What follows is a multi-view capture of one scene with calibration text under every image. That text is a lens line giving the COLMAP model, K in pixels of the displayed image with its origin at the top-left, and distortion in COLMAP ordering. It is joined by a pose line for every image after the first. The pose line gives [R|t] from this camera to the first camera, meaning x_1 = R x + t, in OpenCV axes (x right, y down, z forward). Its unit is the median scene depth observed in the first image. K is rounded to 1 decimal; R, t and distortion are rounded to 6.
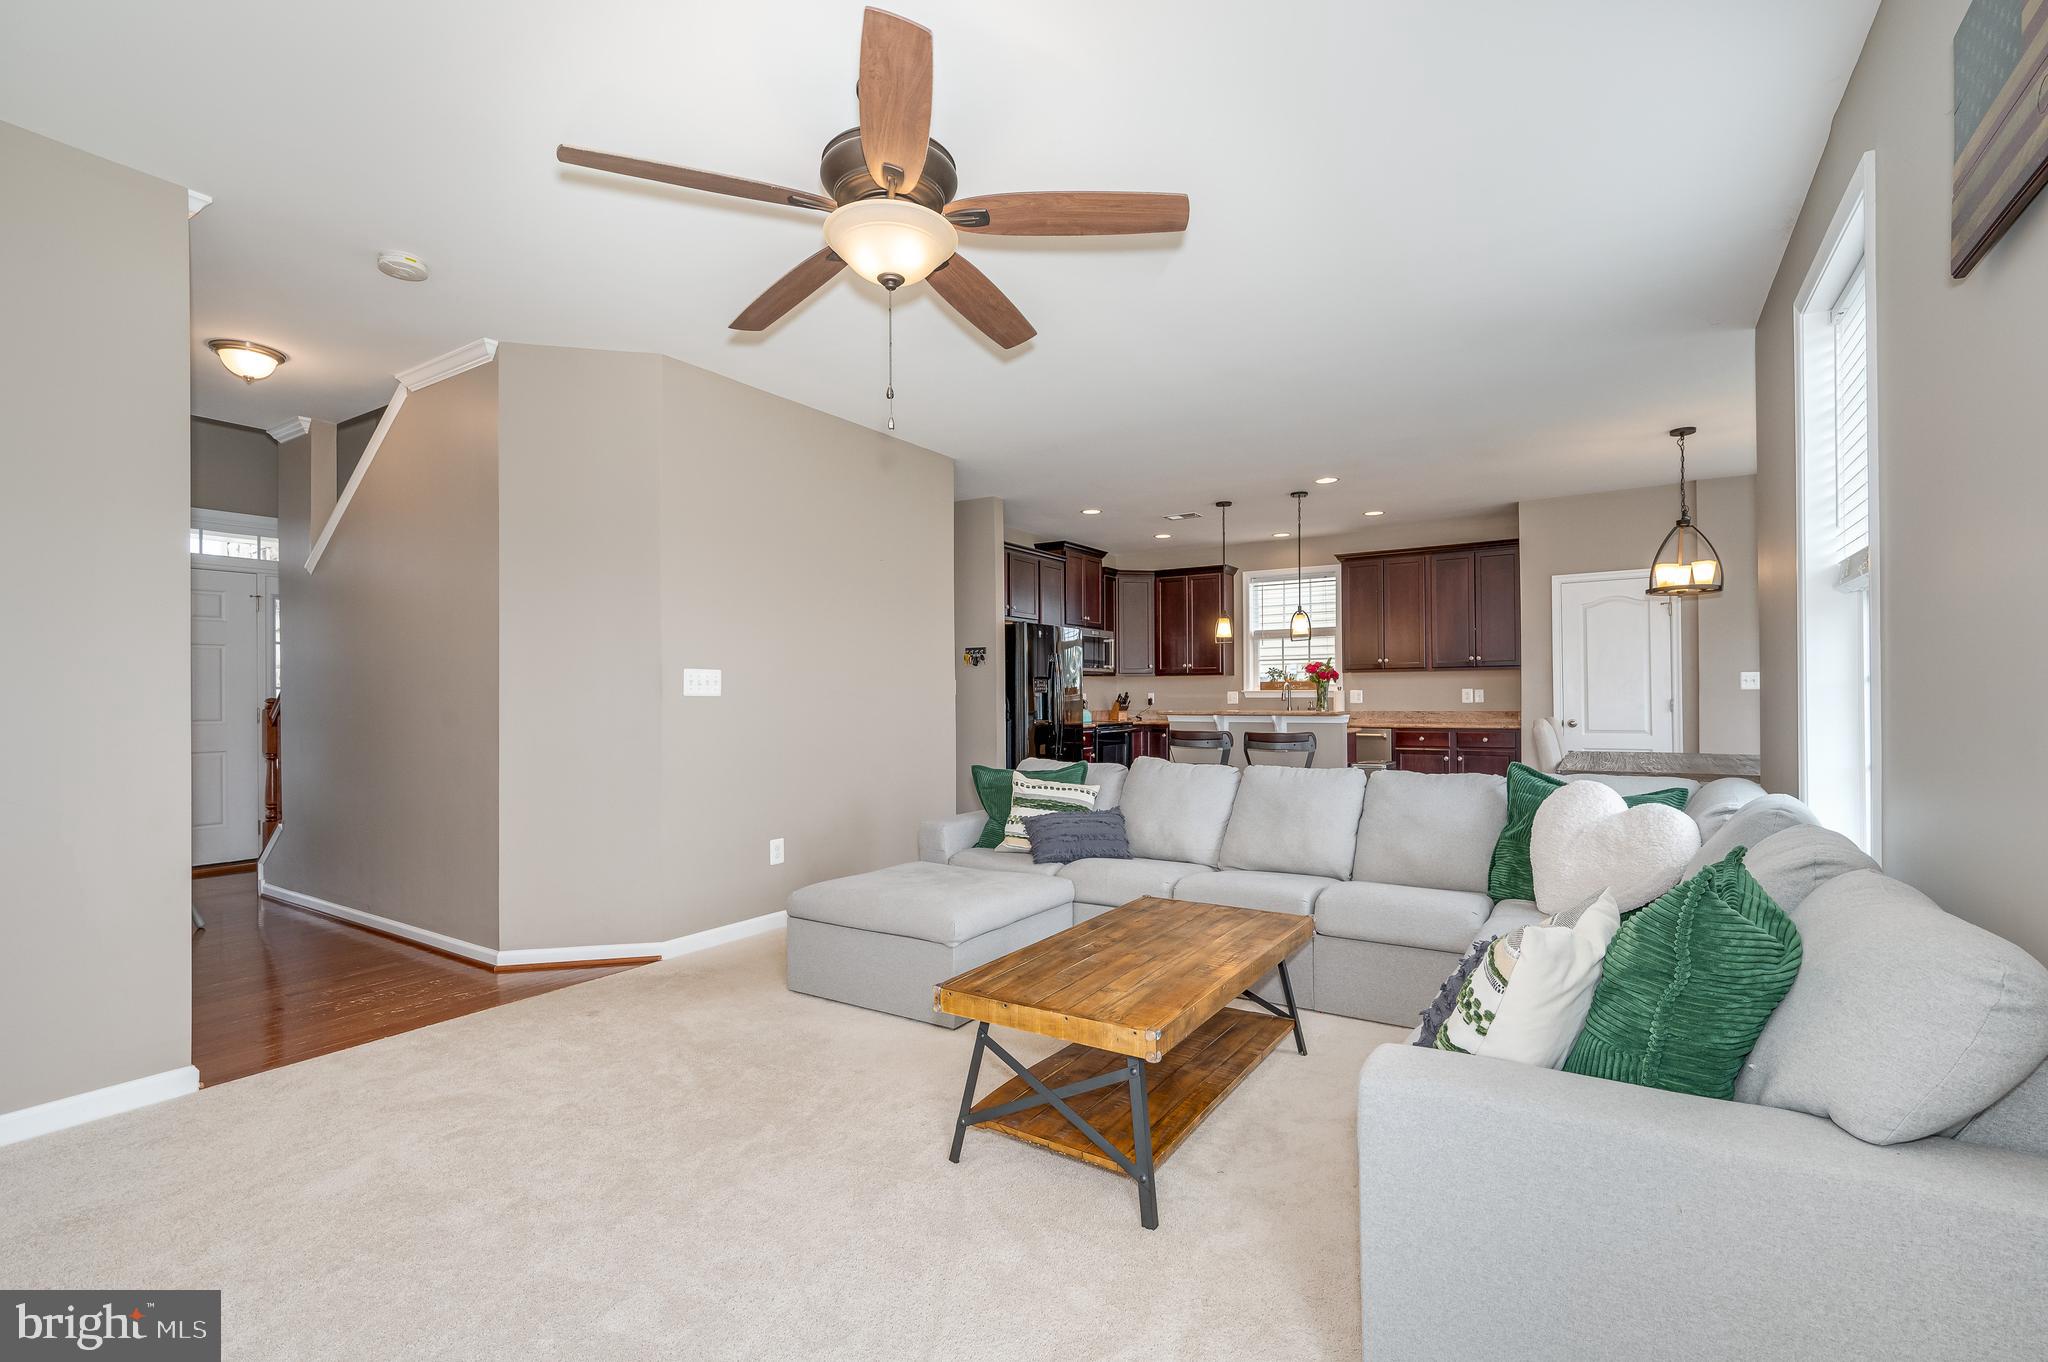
lens RADIAL K [[919.0, 0, 1014.0], [0, 919.0, 688.6], [0, 0, 1]] dist [-0.001726, 0.001219]
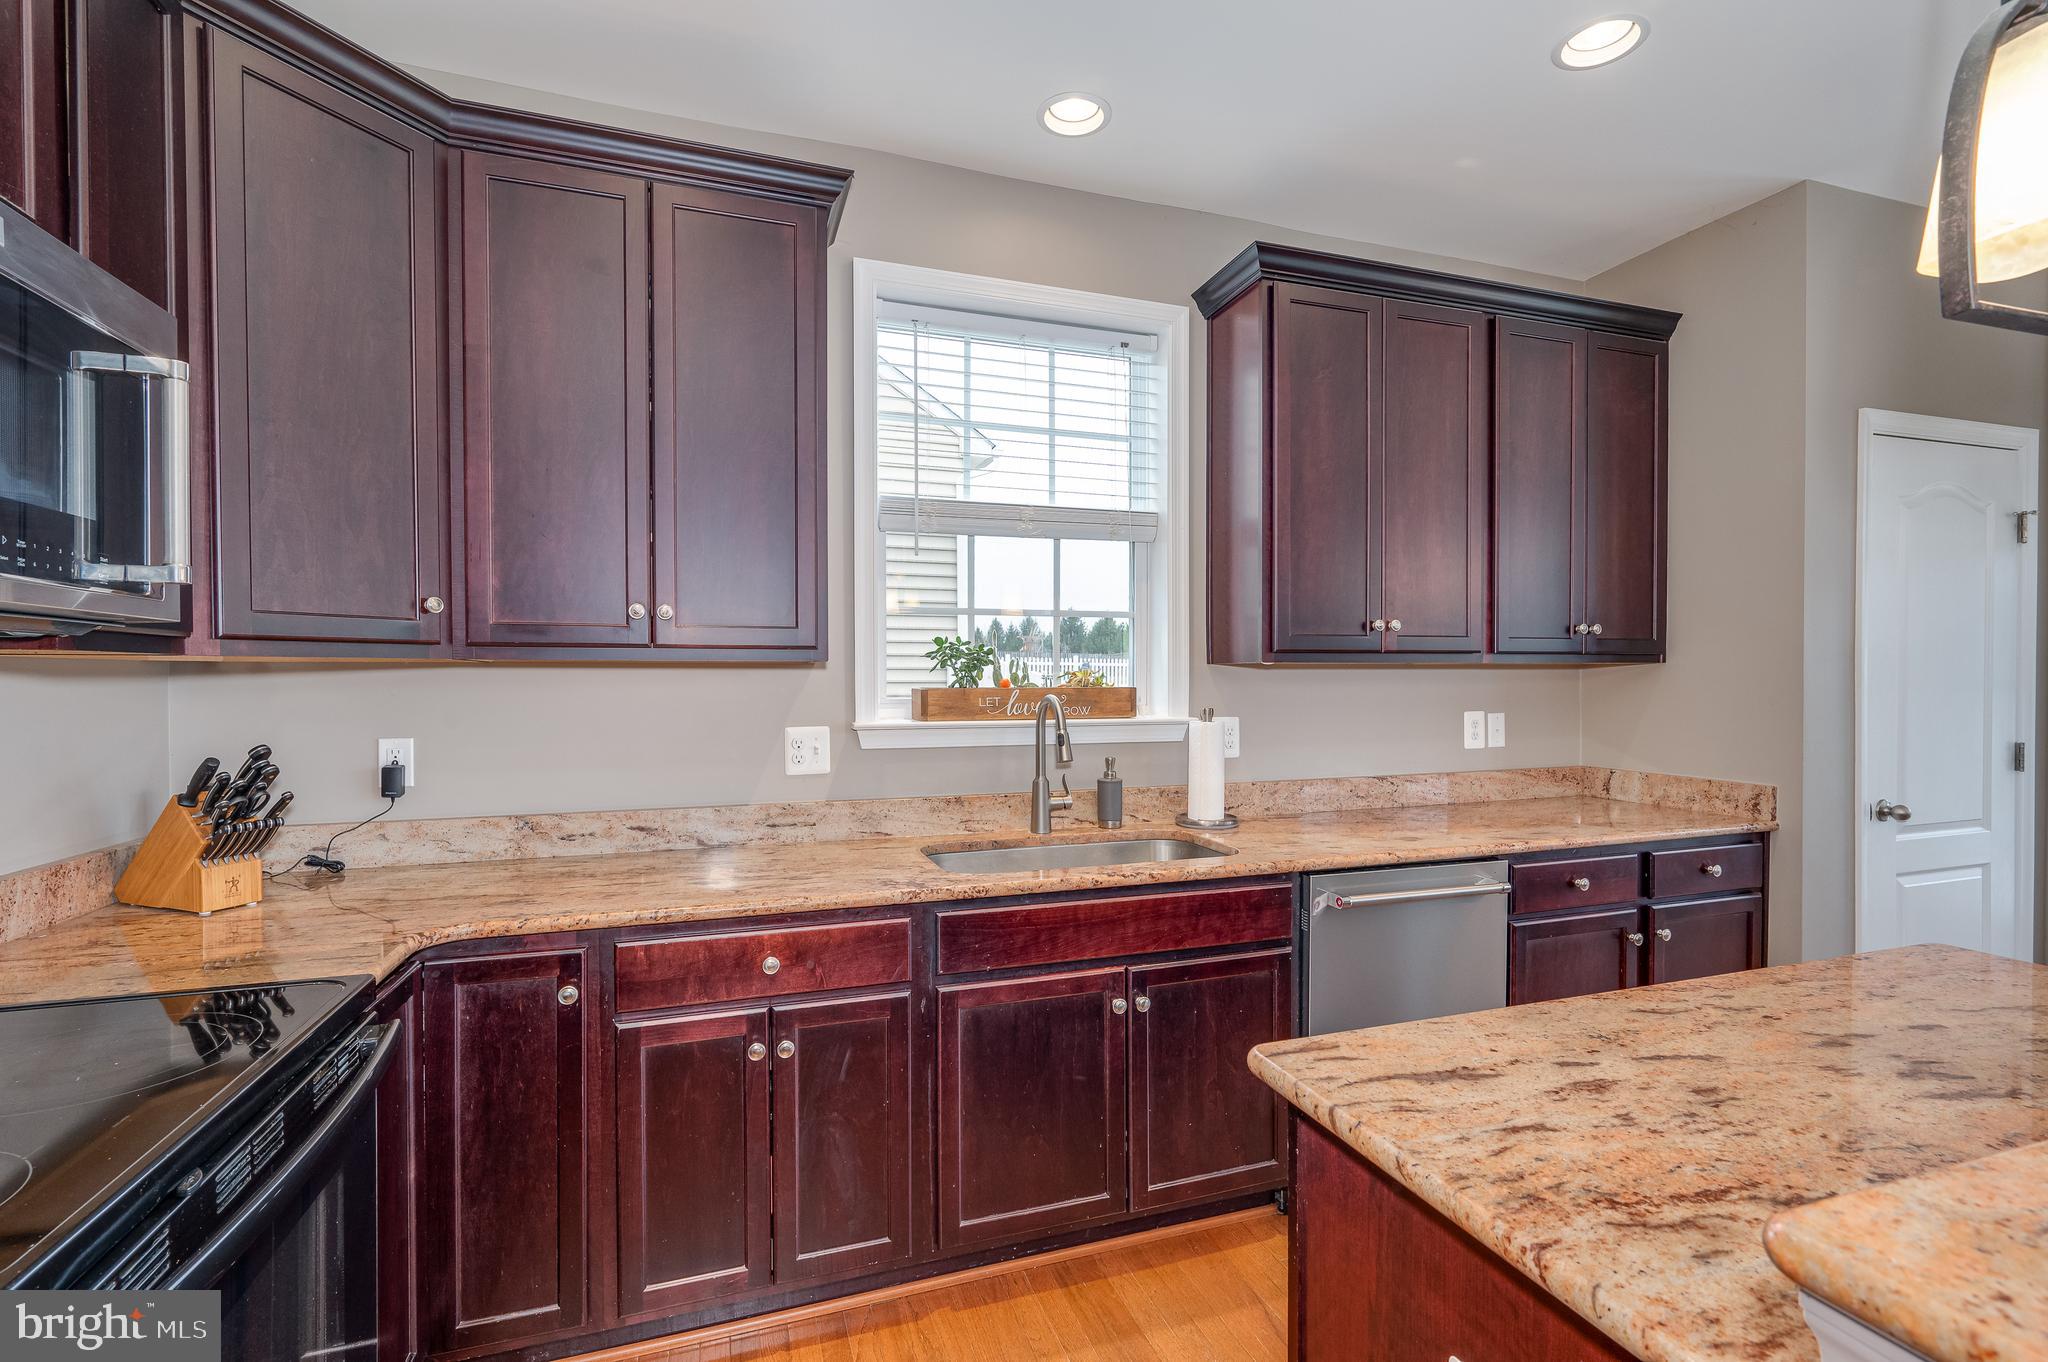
lens RADIAL K [[919.0, 0, 1026.9], [0, 919.0, 690.5], [0, 0, 1]] dist [-0.001726, 0.001219]
pose [[0.610622, -0.006951, 0.791892, 0.081403], [-0.007906, 0.999858, 0.014873, -0.011807], [-0.791883, -0.015343, 0.610480, 0.867299]]
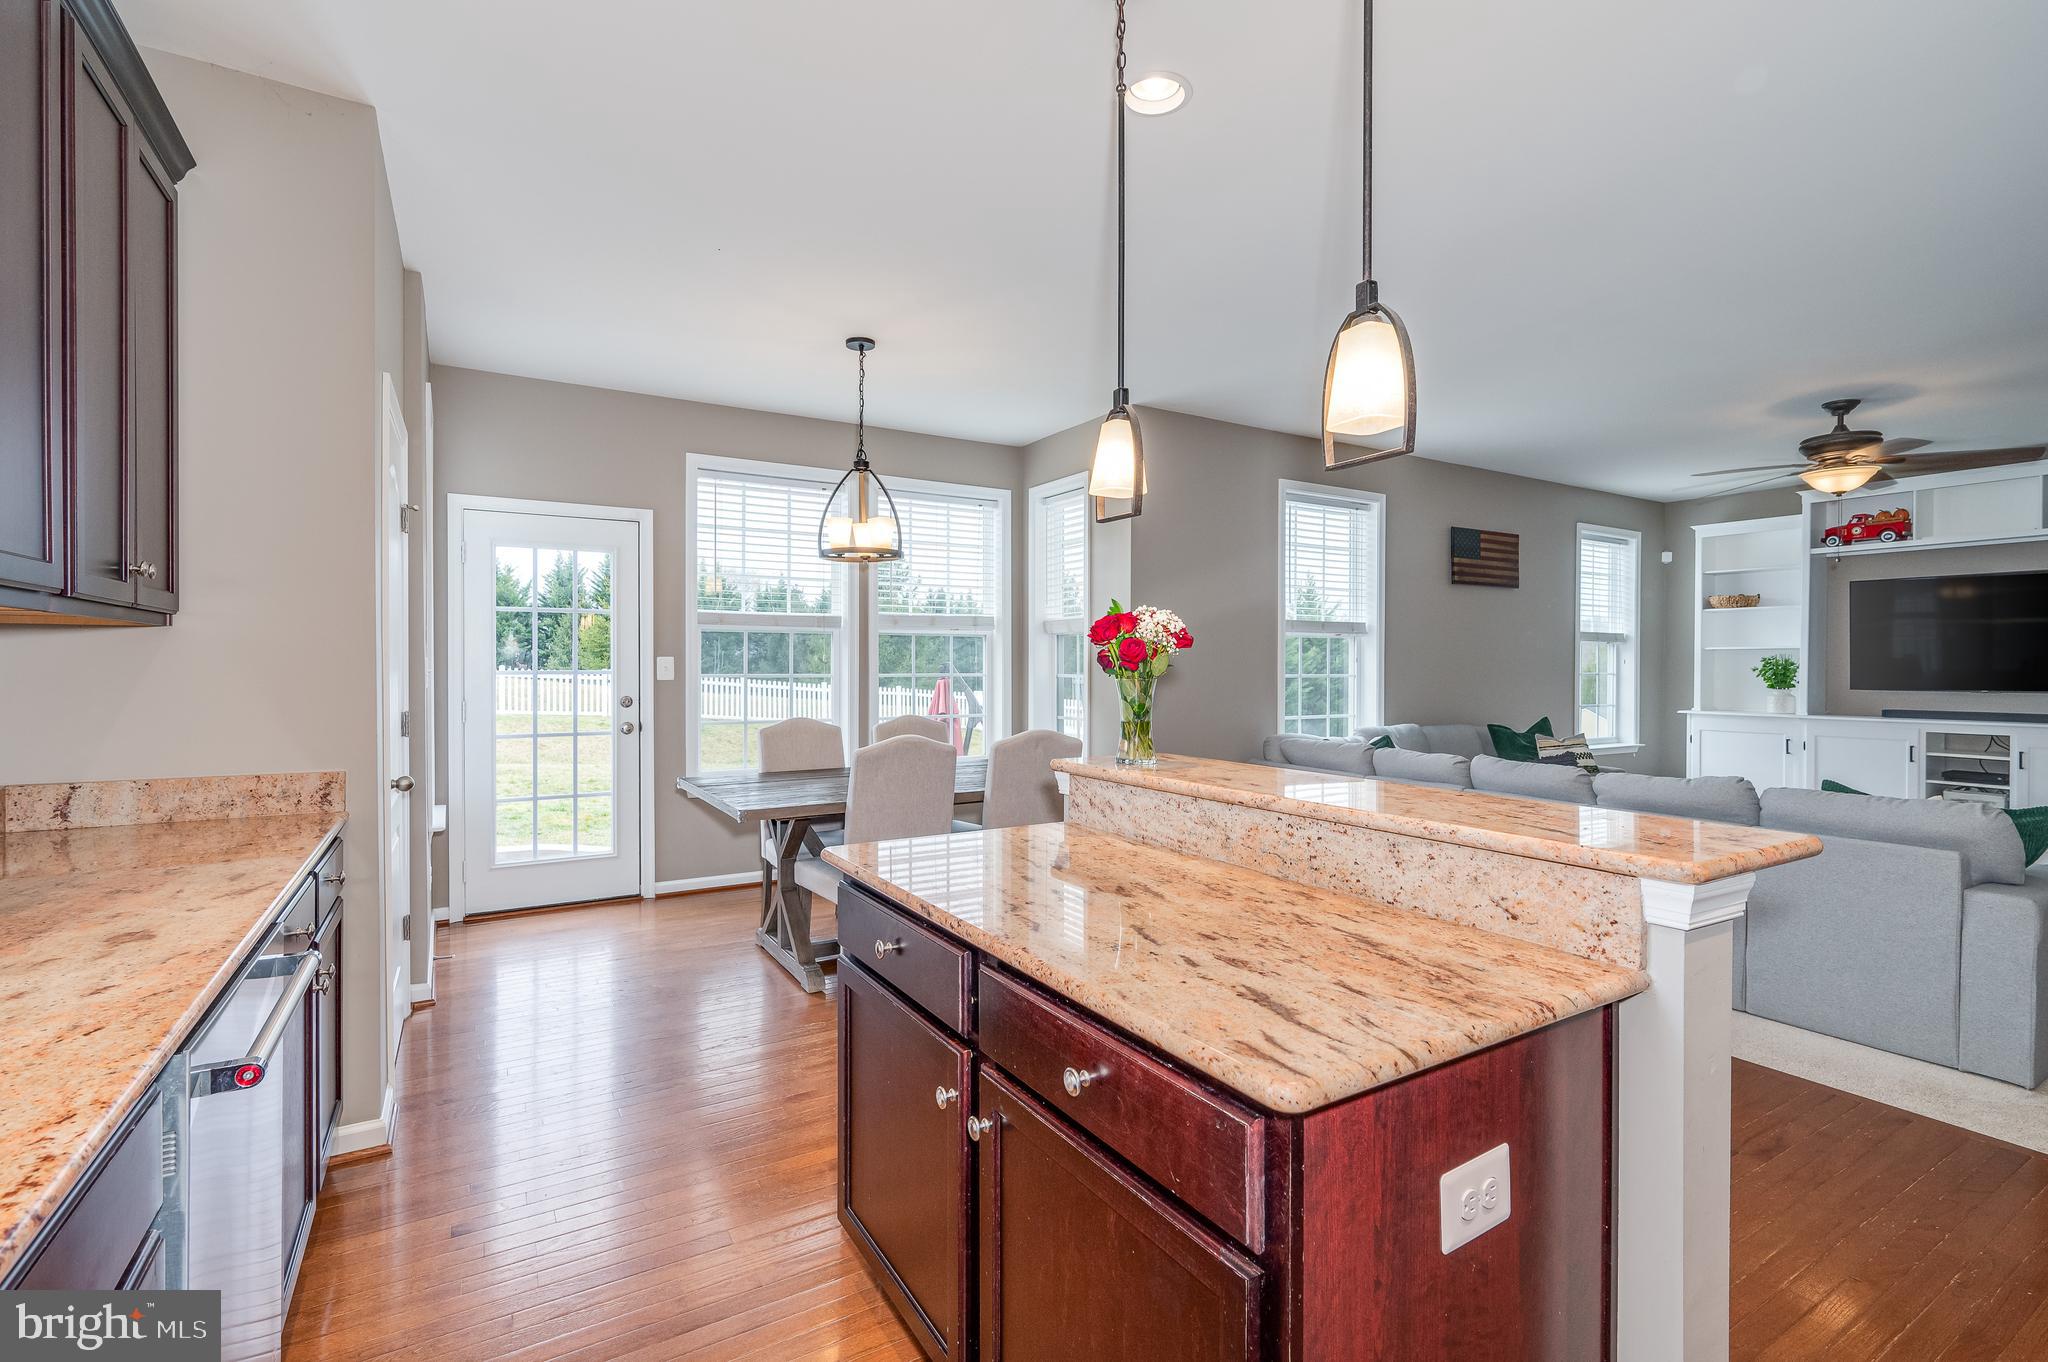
lens RADIAL K [[919.0, 0, 1012.1], [0, 919.0, 677.5], [0, 0, 1]] dist [-0.001726, 0.001219]
pose [[-0.900147, -0.000536, 0.435585, 0.182217], [0.000830, 0.999995, 0.002946, -0.005527], [-0.435585, 0.003013, -0.900143, 1.019264]]
